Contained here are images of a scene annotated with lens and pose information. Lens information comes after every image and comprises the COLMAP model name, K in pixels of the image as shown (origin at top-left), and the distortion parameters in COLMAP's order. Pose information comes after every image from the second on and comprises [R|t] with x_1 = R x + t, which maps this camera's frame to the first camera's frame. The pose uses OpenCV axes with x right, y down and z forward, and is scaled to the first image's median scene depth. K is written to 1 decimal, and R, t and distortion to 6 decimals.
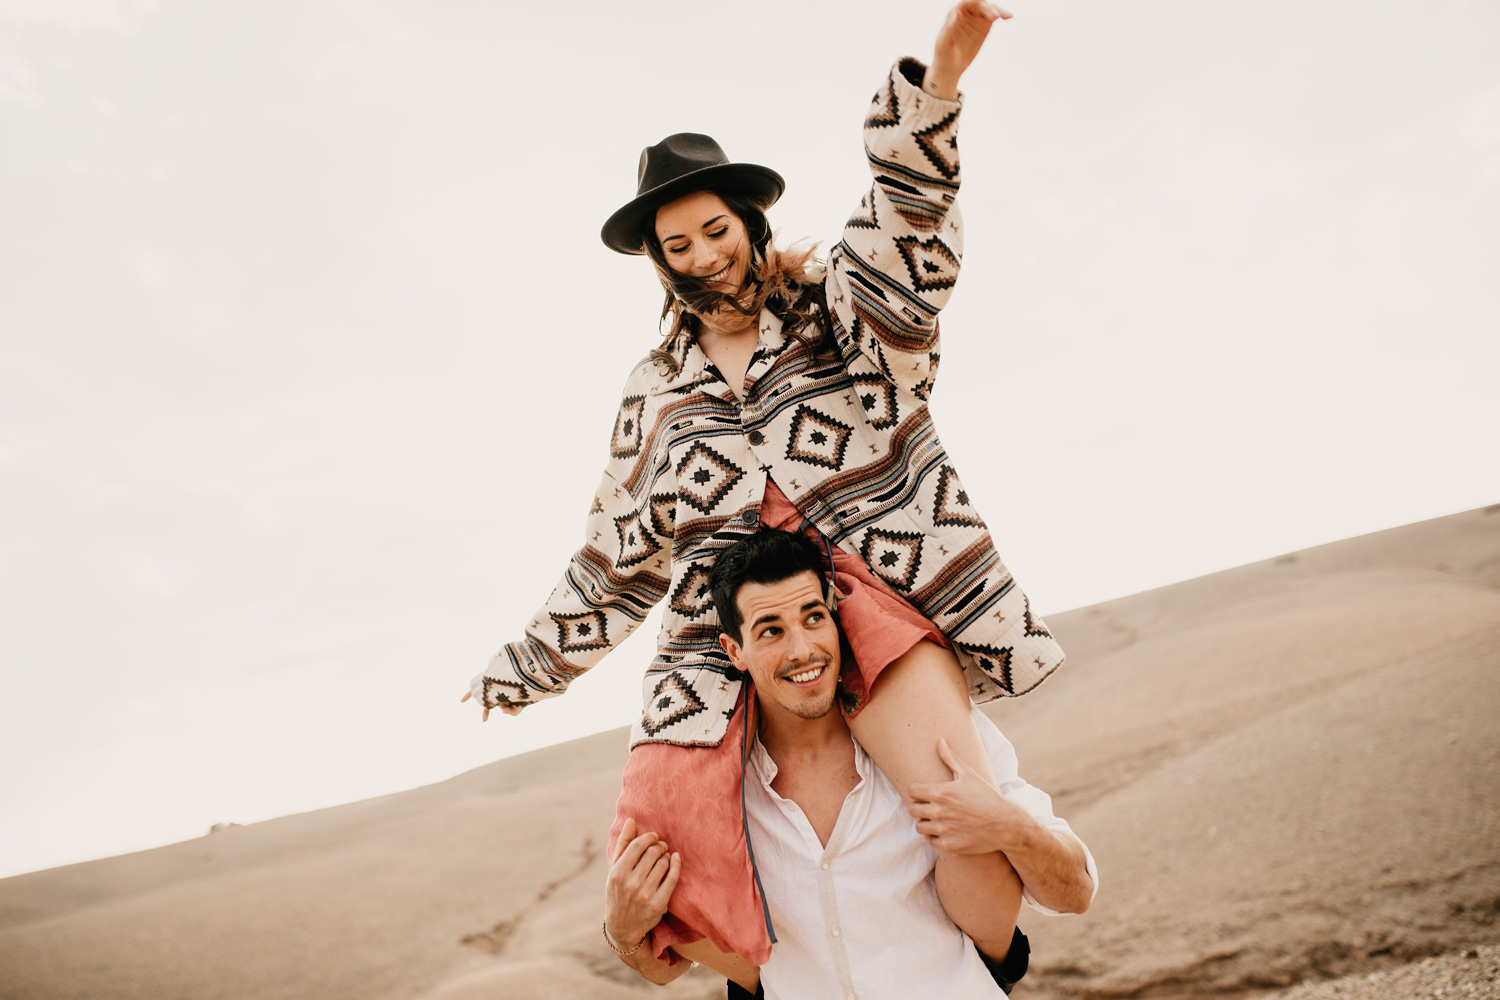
lens RADIAL K [[1452.6, 0, 743.8], [0, 1452.6, 505.9], [0, 0, 1]] dist [-0.029703, 0.000000]
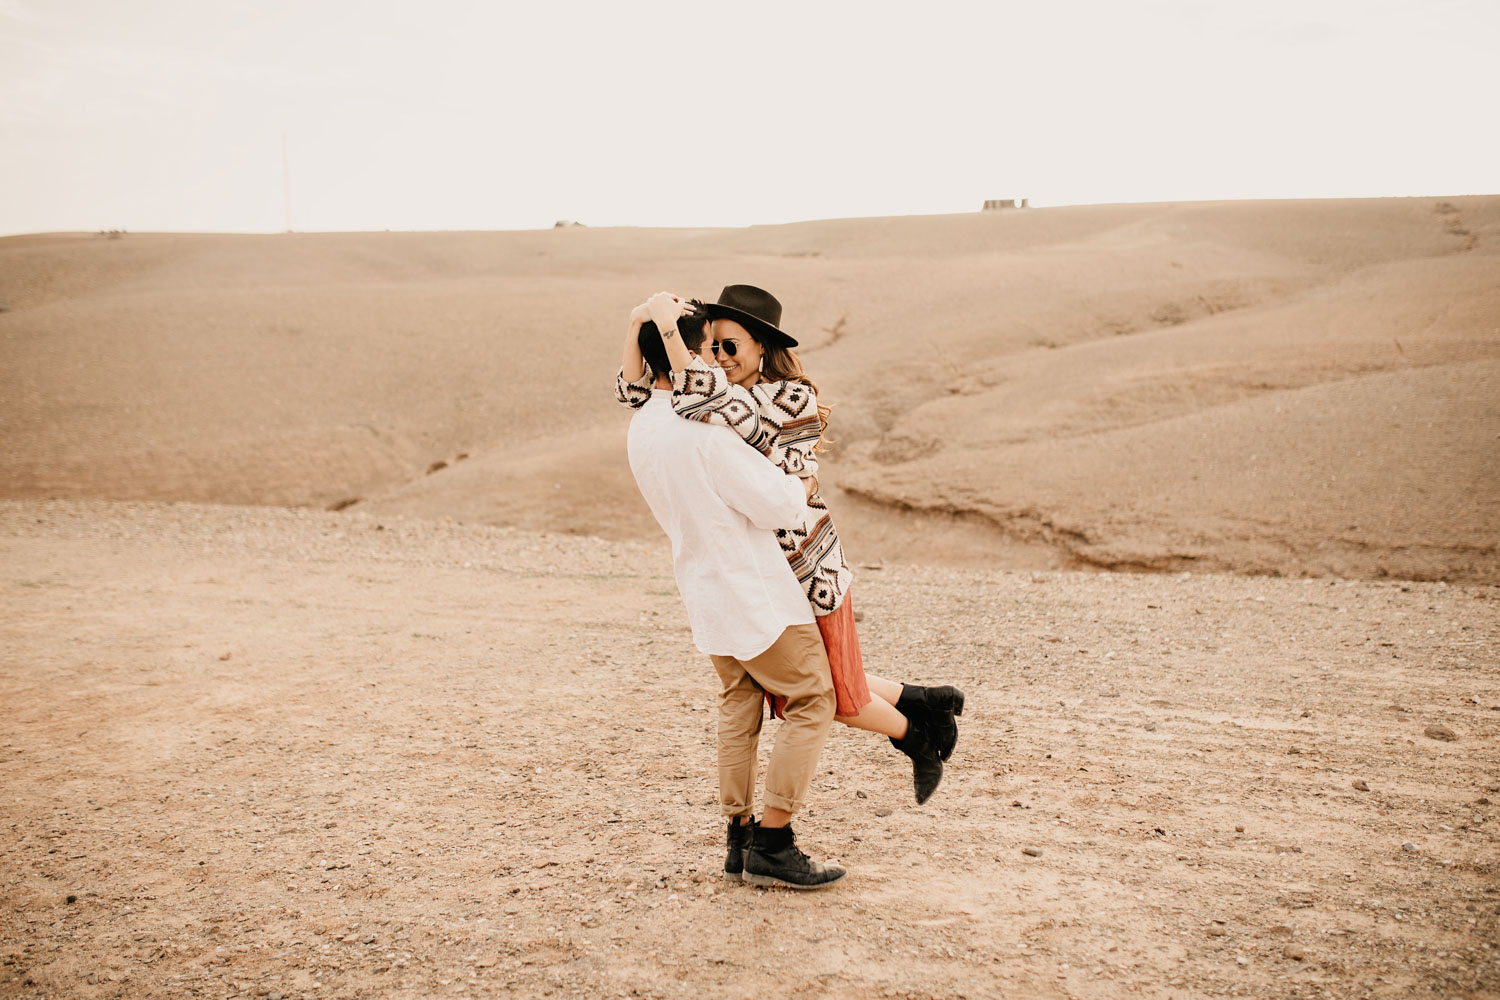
lens RADIAL K [[1452.6, 0, 760.6], [0, 1452.6, 511.6], [0, 0, 1]] dist [-0.029703, 0.000000]
pose [[0.950551, 0.254416, -0.178117, 0.087381], [-0.173490, 0.910678, 0.374923, -0.050243], [0.257594, -0.325482, 0.909784, -0.079115]]
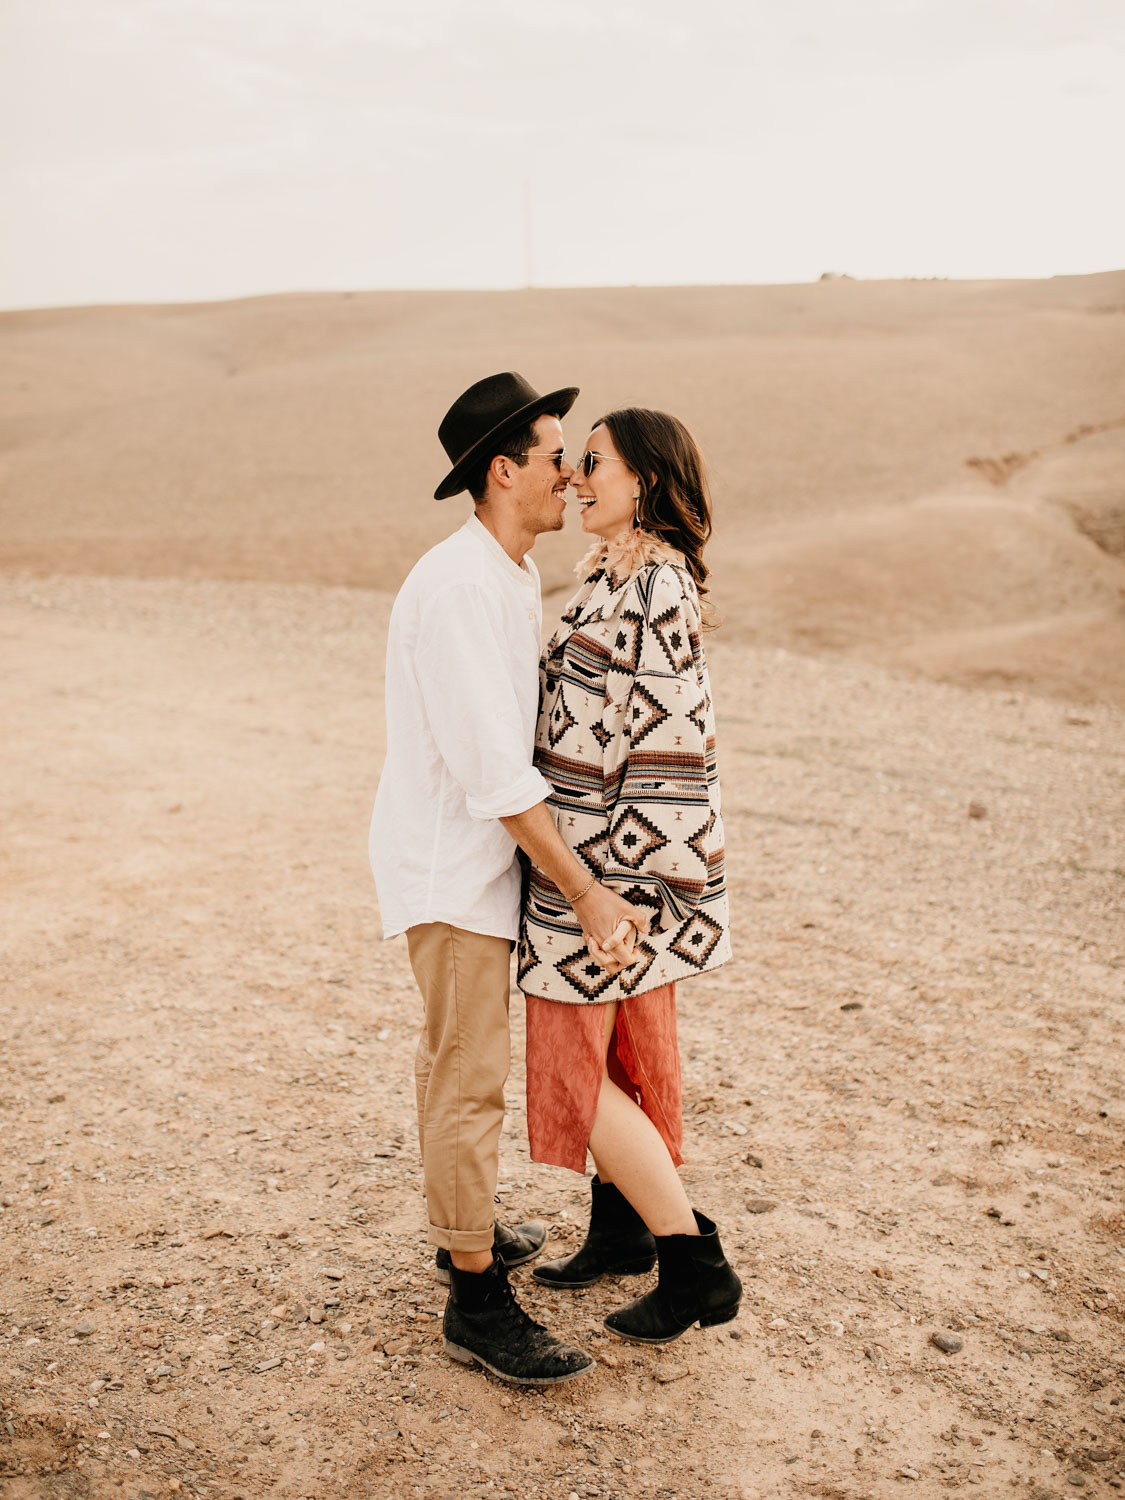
lens RADIAL K [[1613.5, 0, 560.1], [0, 1613.5, 746.1], [0, 0, 1]] dist [-0.030606, 0.000000]
pose [[0.845870, 0.331410, -0.417937, 0.093983], [-0.094677, 0.864396, 0.493818, -0.048356], [0.524919, -0.378138, 0.762543, -0.057827]]
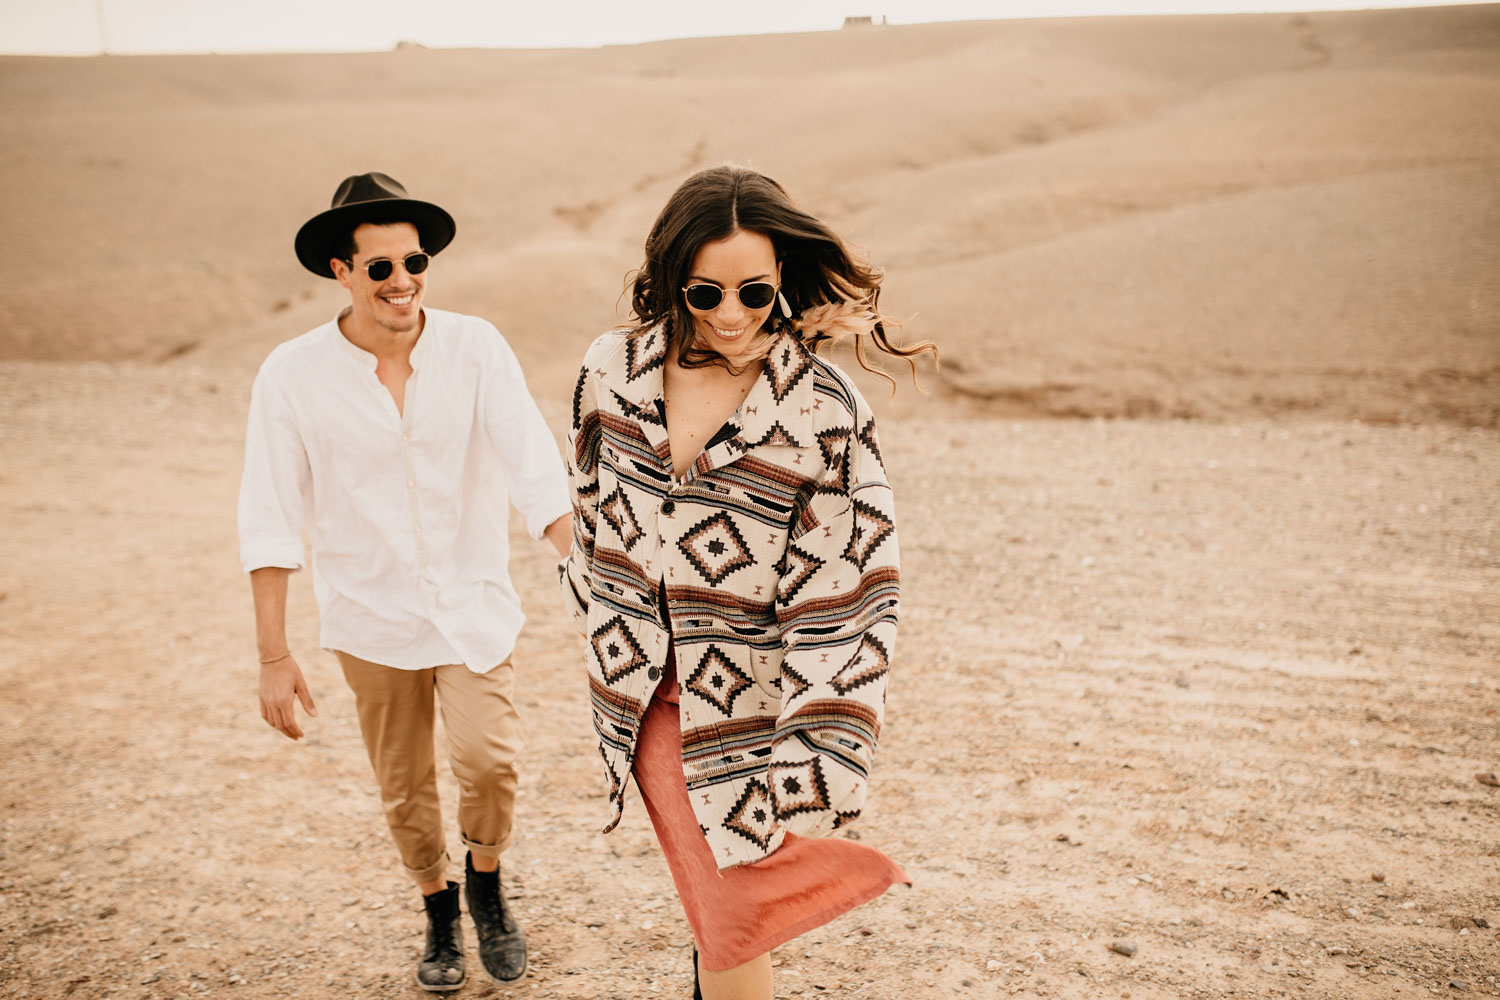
lens RADIAL K [[1452.6, 0, 758.0], [0, 1452.6, 495.7], [0, 0, 1]] dist [-0.029703, 0.000000]
pose [[0.968329, 0.241723, -0.062515, 0.080773], [-0.188013, 0.870704, 0.454452, -0.045892], [0.164284, -0.428305, 0.888575, -0.061434]]
